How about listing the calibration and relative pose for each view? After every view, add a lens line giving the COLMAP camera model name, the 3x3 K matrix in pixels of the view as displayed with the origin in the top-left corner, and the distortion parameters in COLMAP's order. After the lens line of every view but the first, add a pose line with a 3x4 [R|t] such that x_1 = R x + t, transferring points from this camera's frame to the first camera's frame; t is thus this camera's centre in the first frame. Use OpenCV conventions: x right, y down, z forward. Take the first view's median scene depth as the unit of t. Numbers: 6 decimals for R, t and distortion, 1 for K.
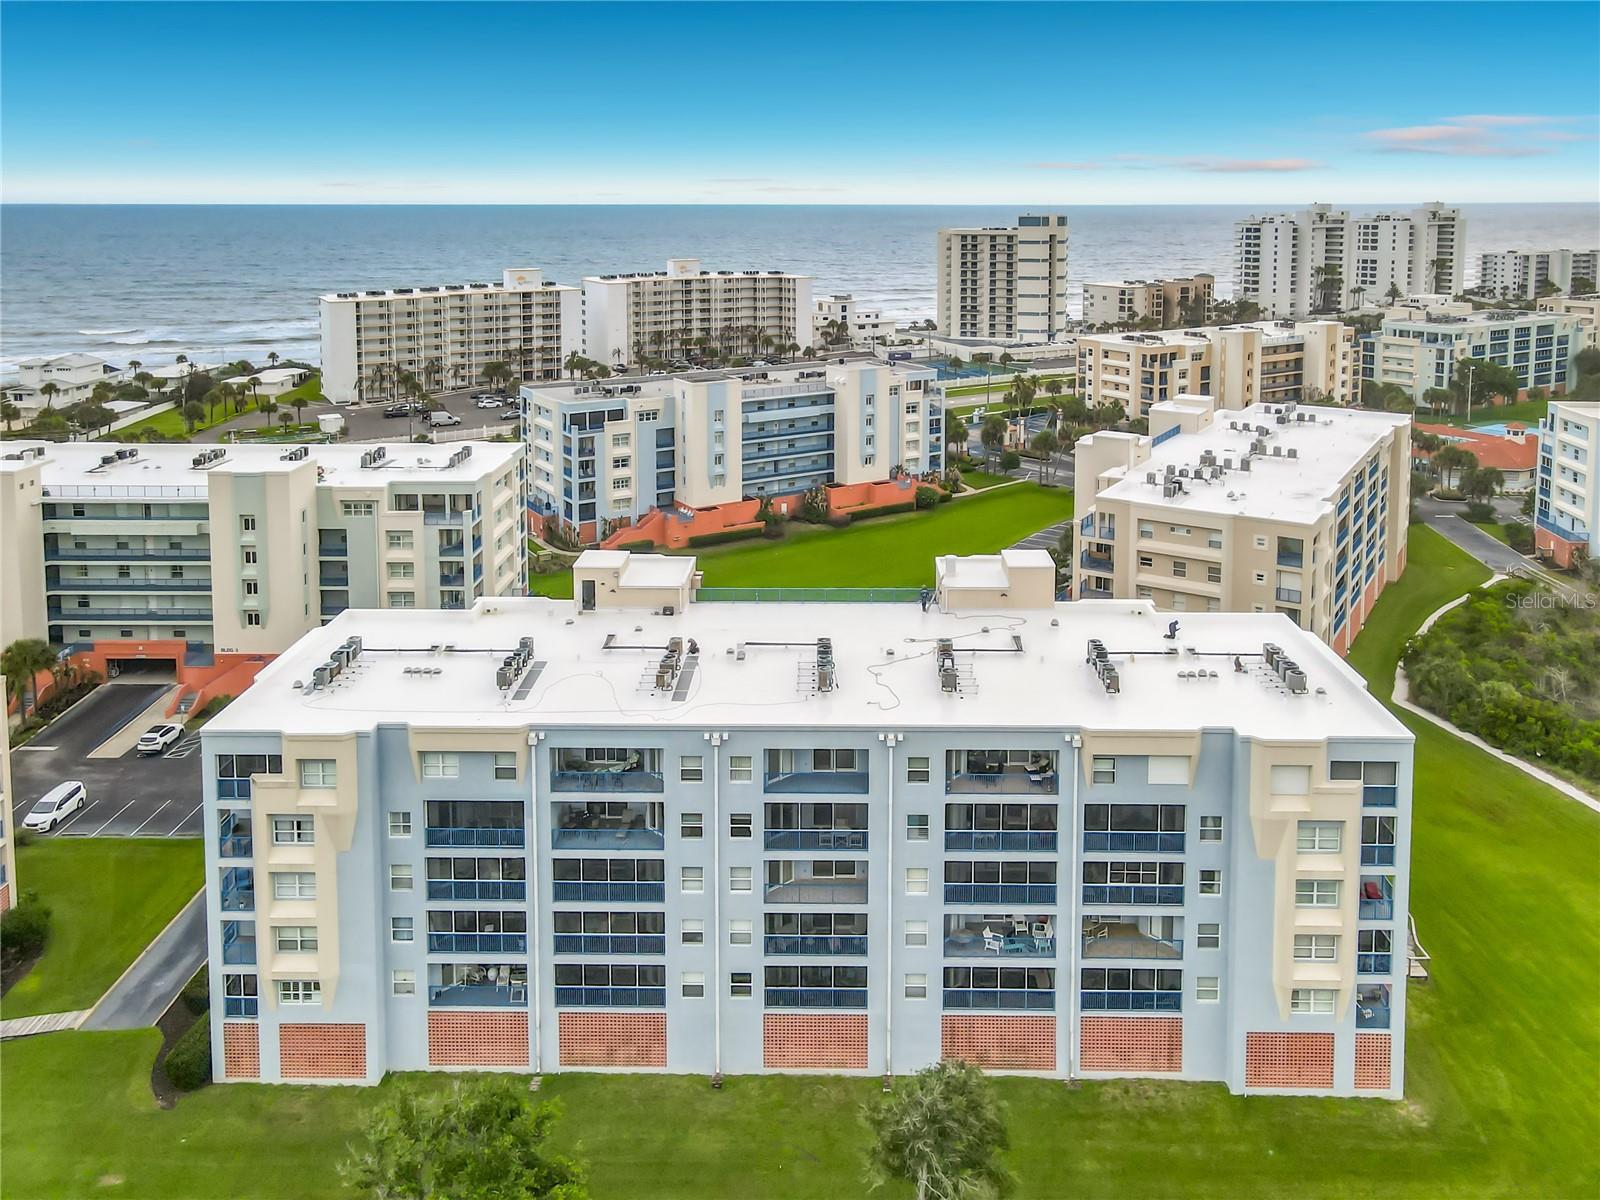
lens RADIAL K [[1263.0, 0, 841.2], [0, 1263.0, 281.3], [0, 0, 1]] dist [0.011276, 0.002031]
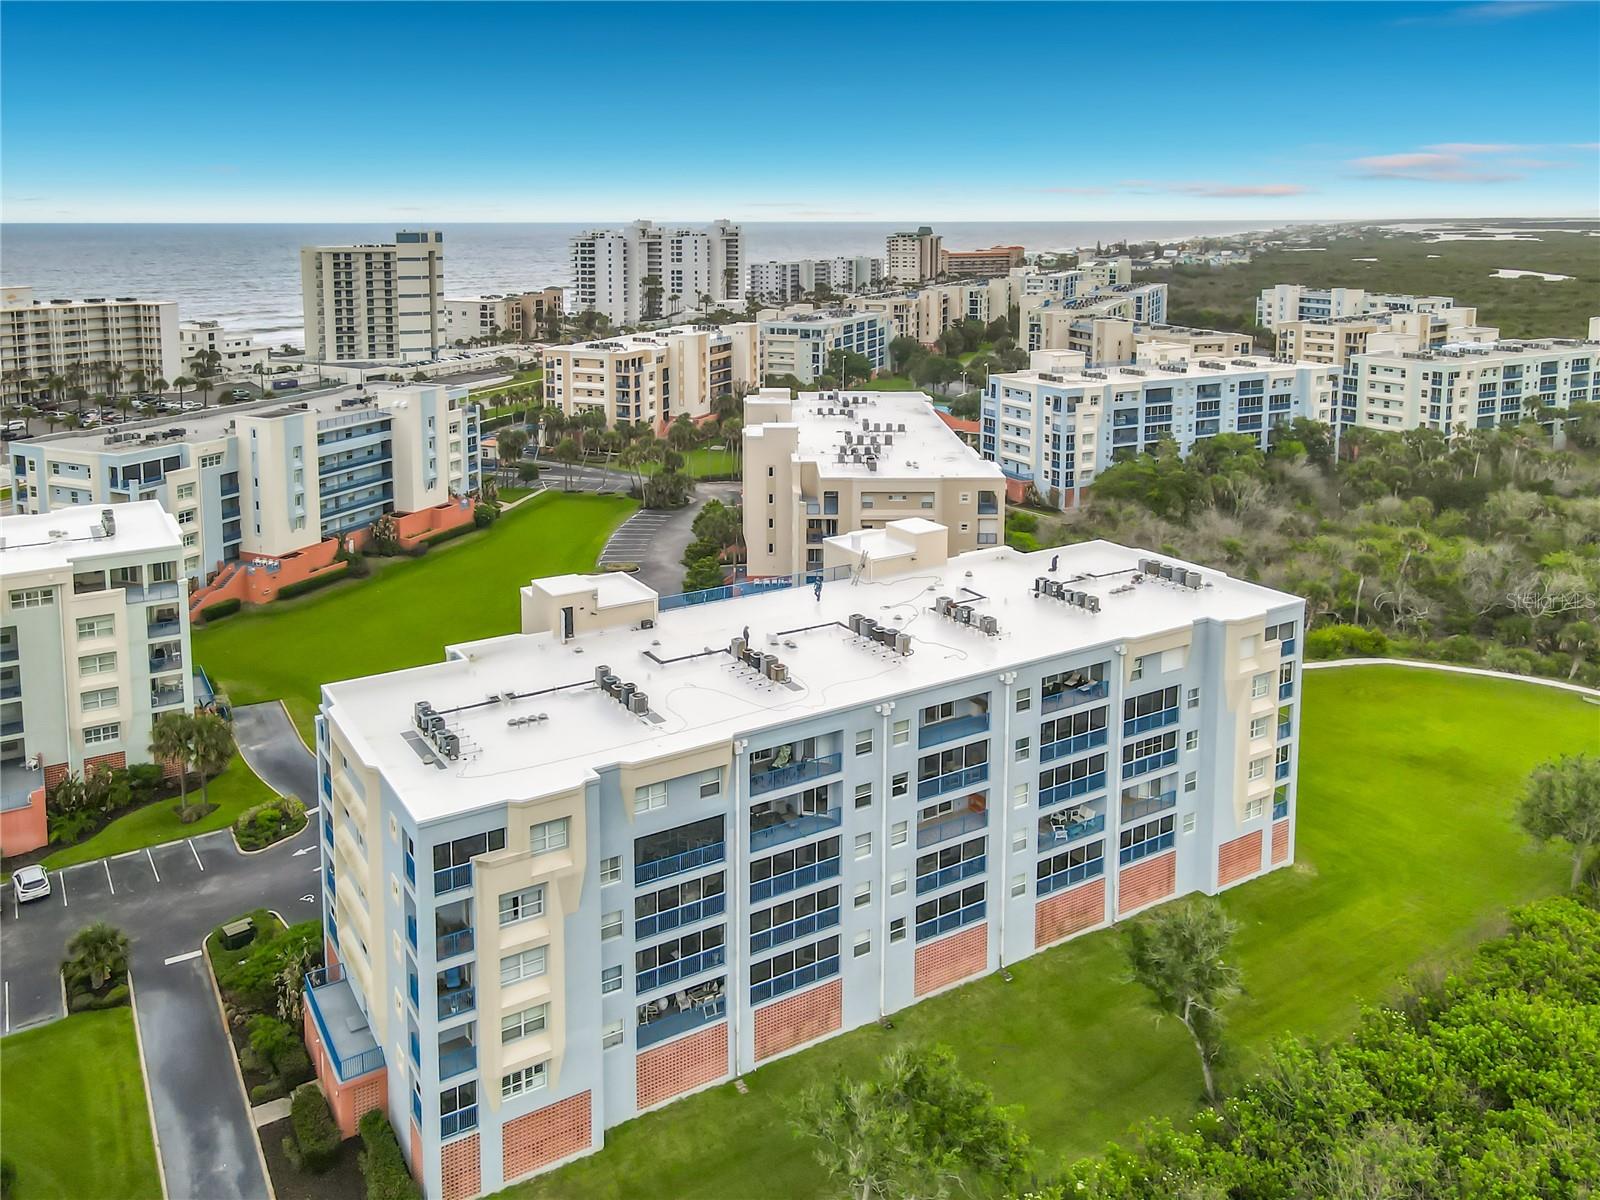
lens RADIAL K [[1251.4, 0, 750.5], [0, 1251.4, 338.9], [0, 0, 1]] dist [0.025096, -0.015917]
pose [[0.848925, -0.052526, 0.525896, -0.292130], [0.035909, 0.998482, 0.041761, -0.000716], [-0.527292, -0.016568, 0.849523, 0.063037]]
